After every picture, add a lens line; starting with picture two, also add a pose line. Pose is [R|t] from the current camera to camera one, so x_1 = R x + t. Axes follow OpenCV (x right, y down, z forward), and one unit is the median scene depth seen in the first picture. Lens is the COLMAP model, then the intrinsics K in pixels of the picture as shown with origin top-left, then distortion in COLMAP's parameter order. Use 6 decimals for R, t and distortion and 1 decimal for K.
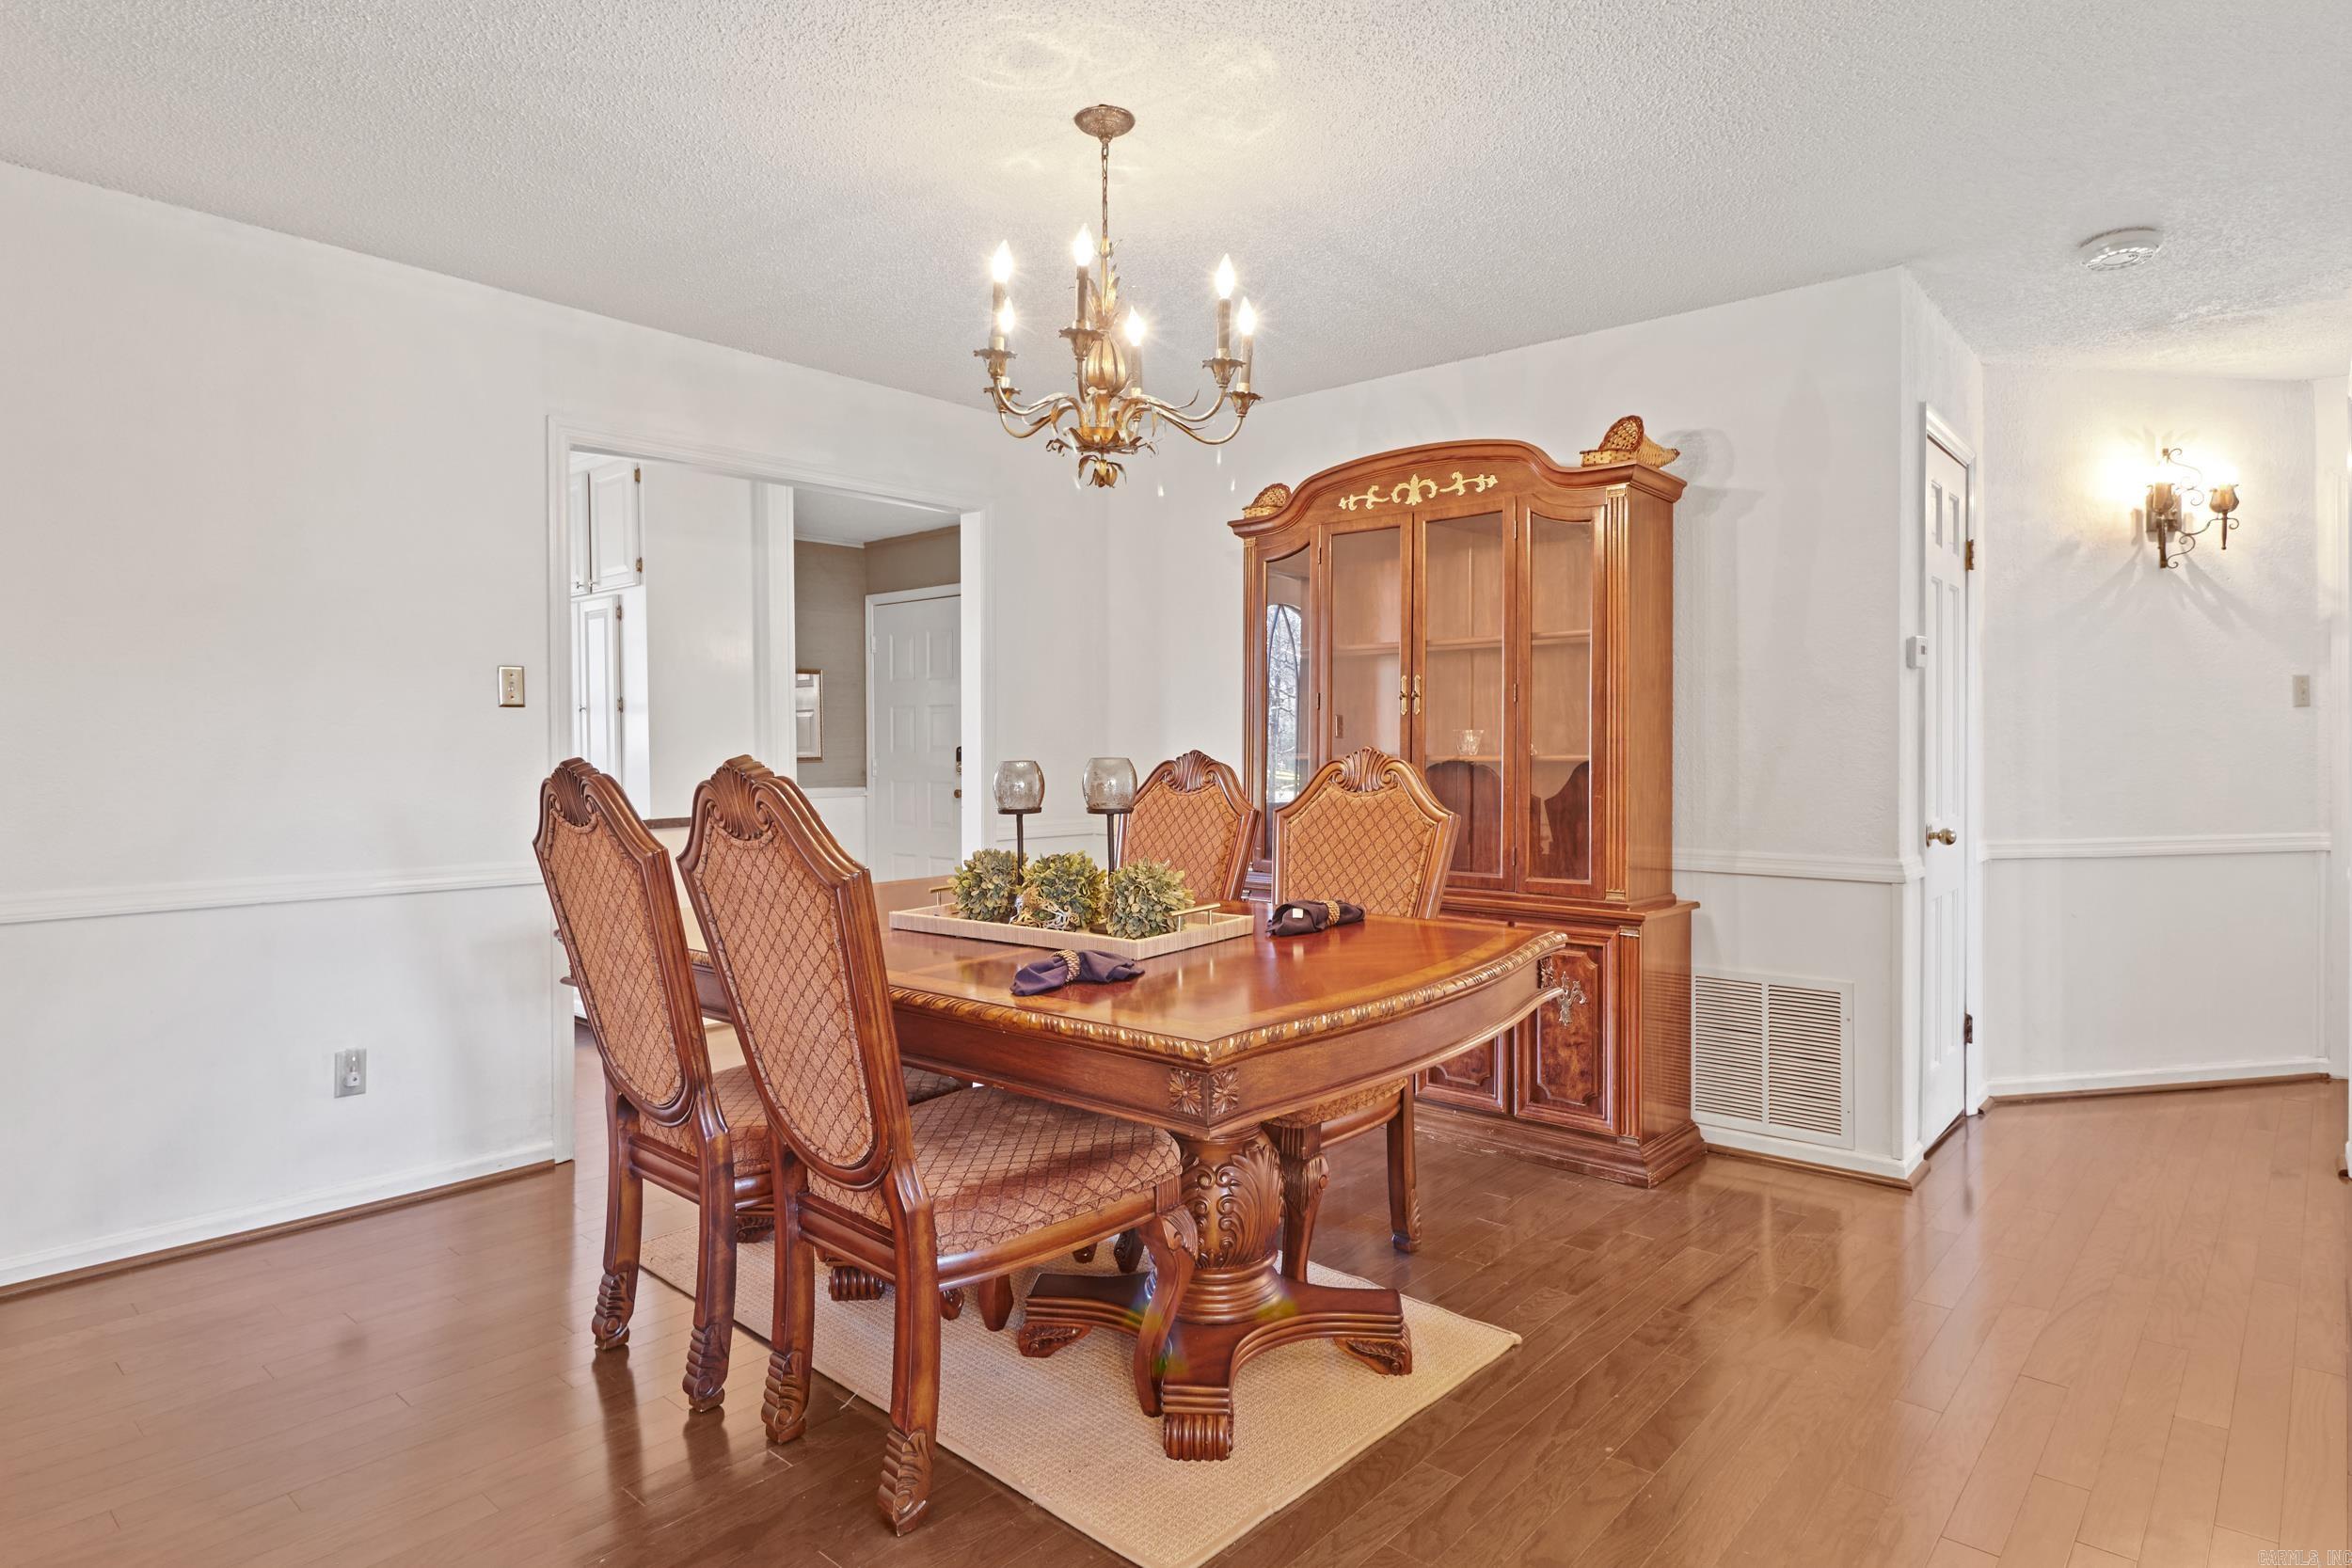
lens RADIAL K [[1298.8, 0, 1218.9], [0, 1298.8, 752.4], [0, 0, 1]] dist [0.005133, 0.003598]
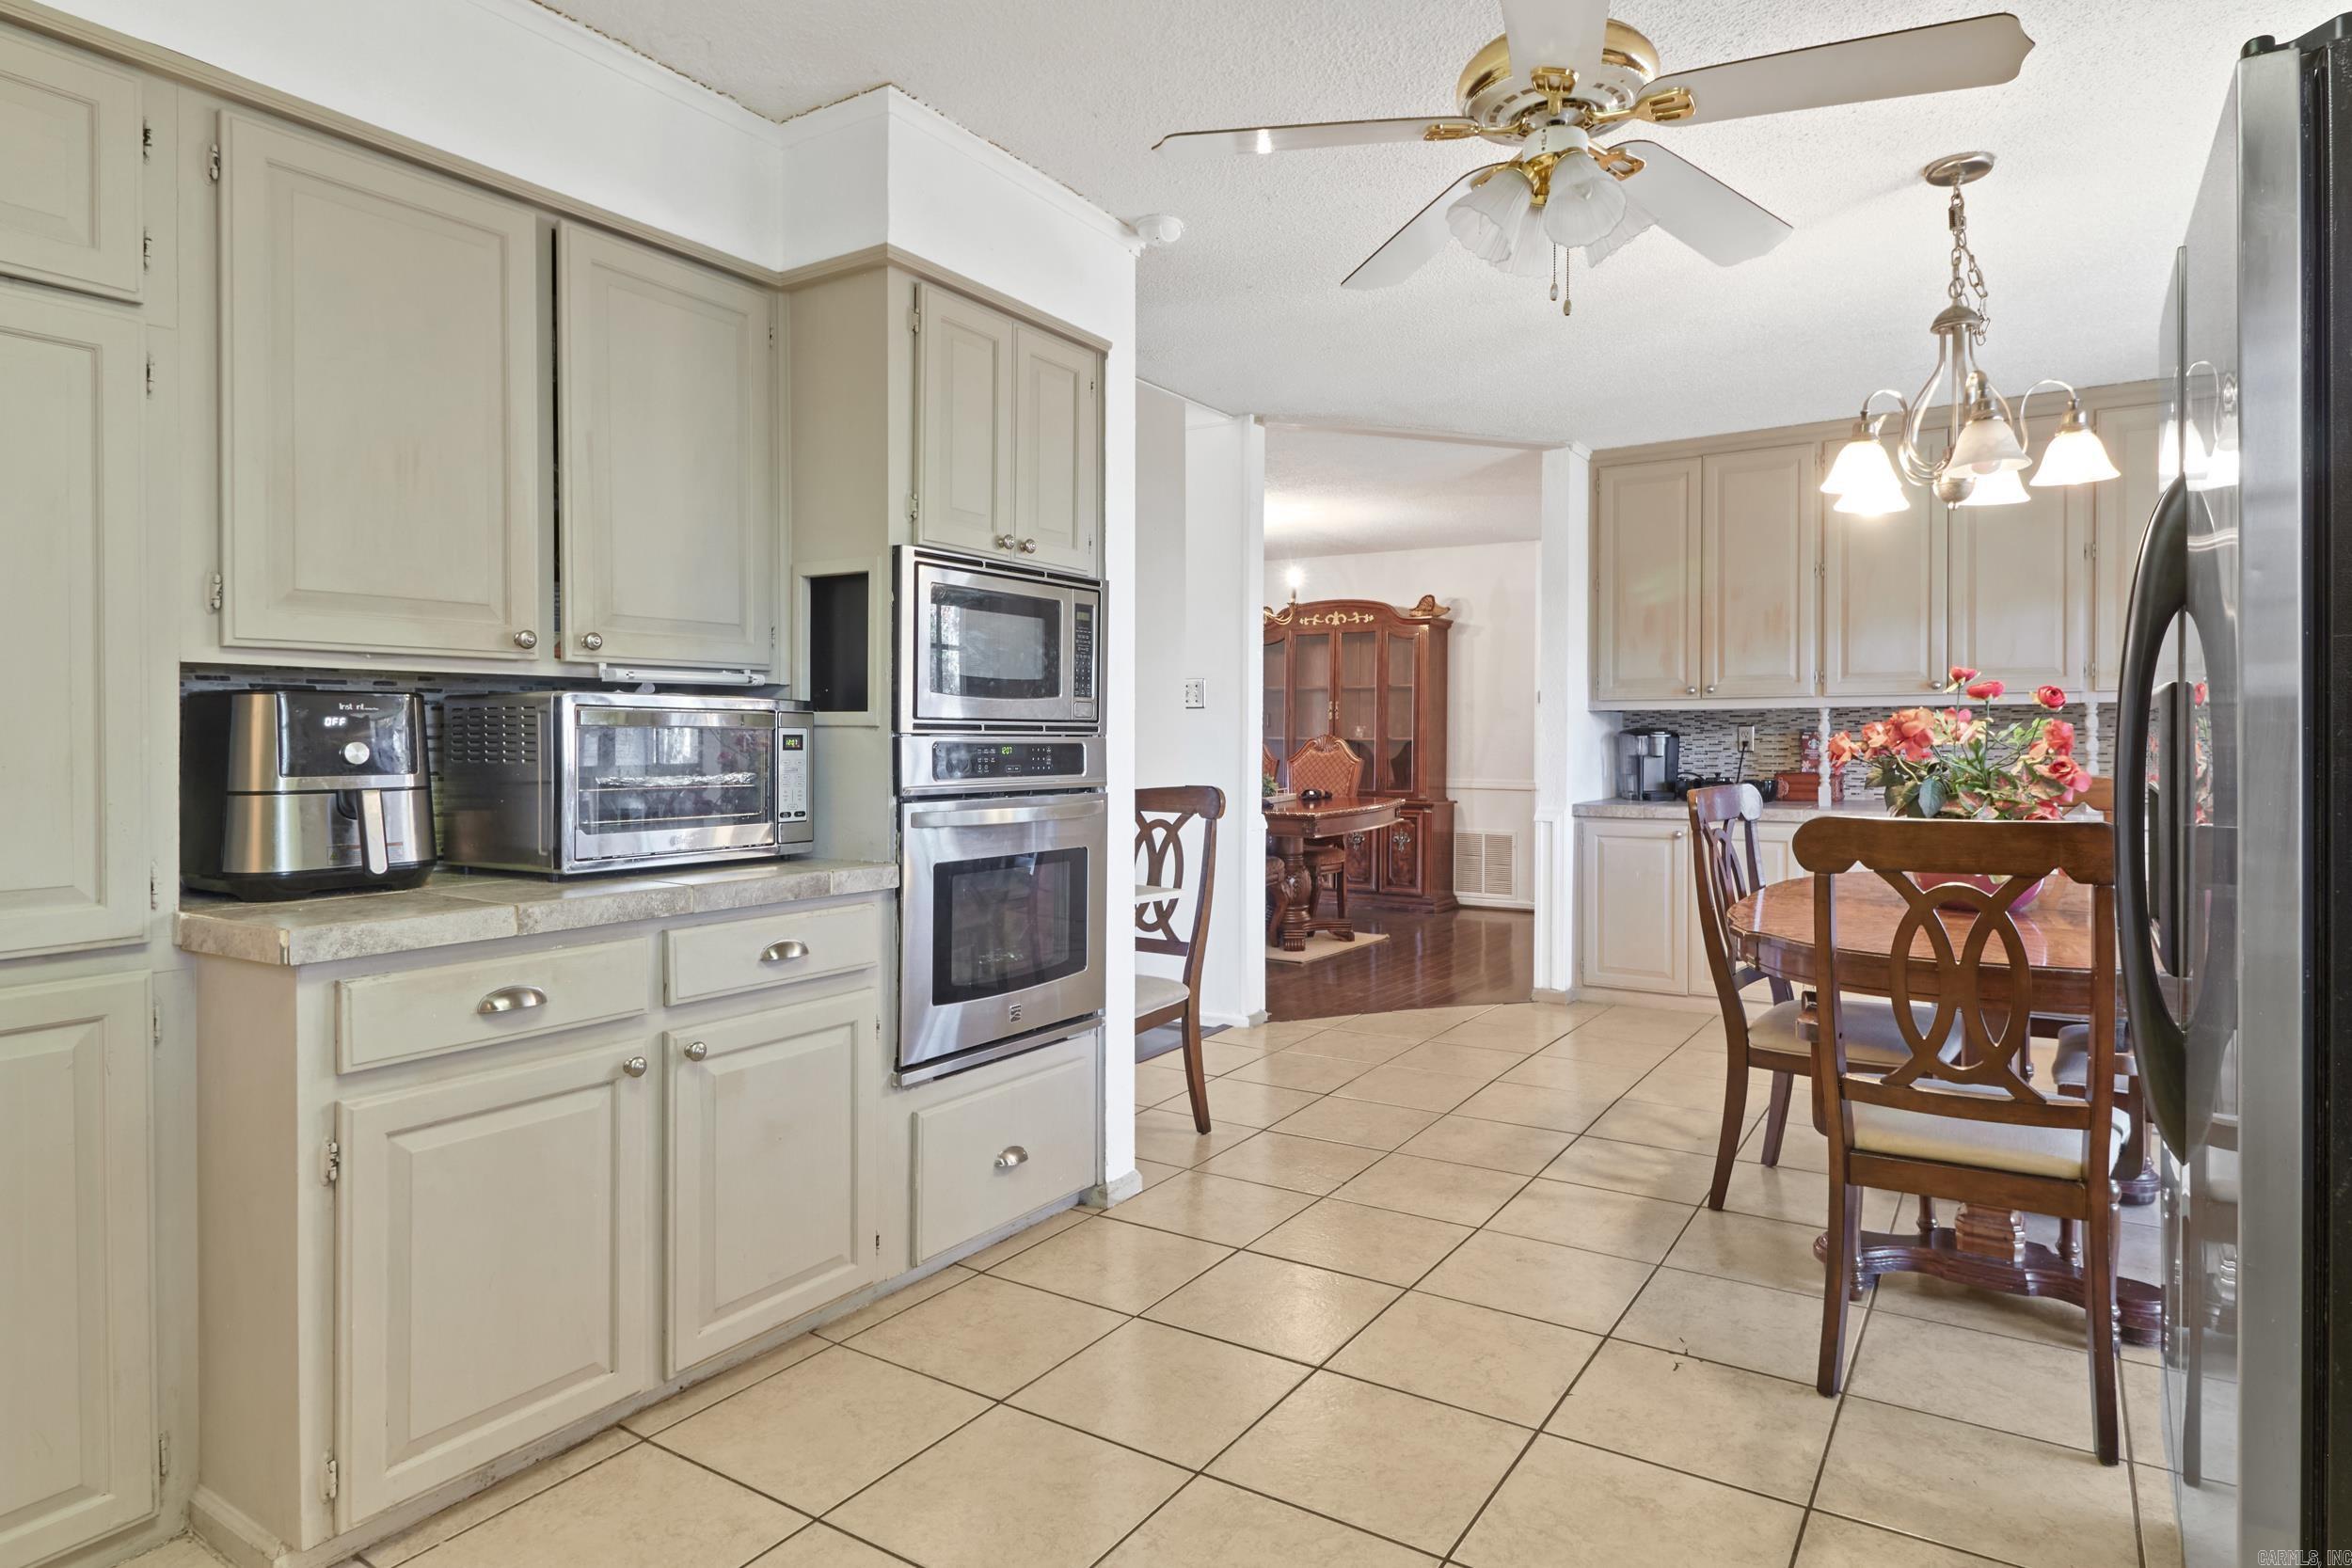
lens RADIAL K [[1298.8, 0, 1213.3], [0, 1298.8, 743.3], [0, 0, 1]] dist [0.005133, 0.003598]
pose [[0.991915, 0.004389, 0.126831, -0.365625], [-0.004834, 0.999983, 0.003201, 0.006388], [-0.126815, -0.003789, 0.991919, -1.272945]]
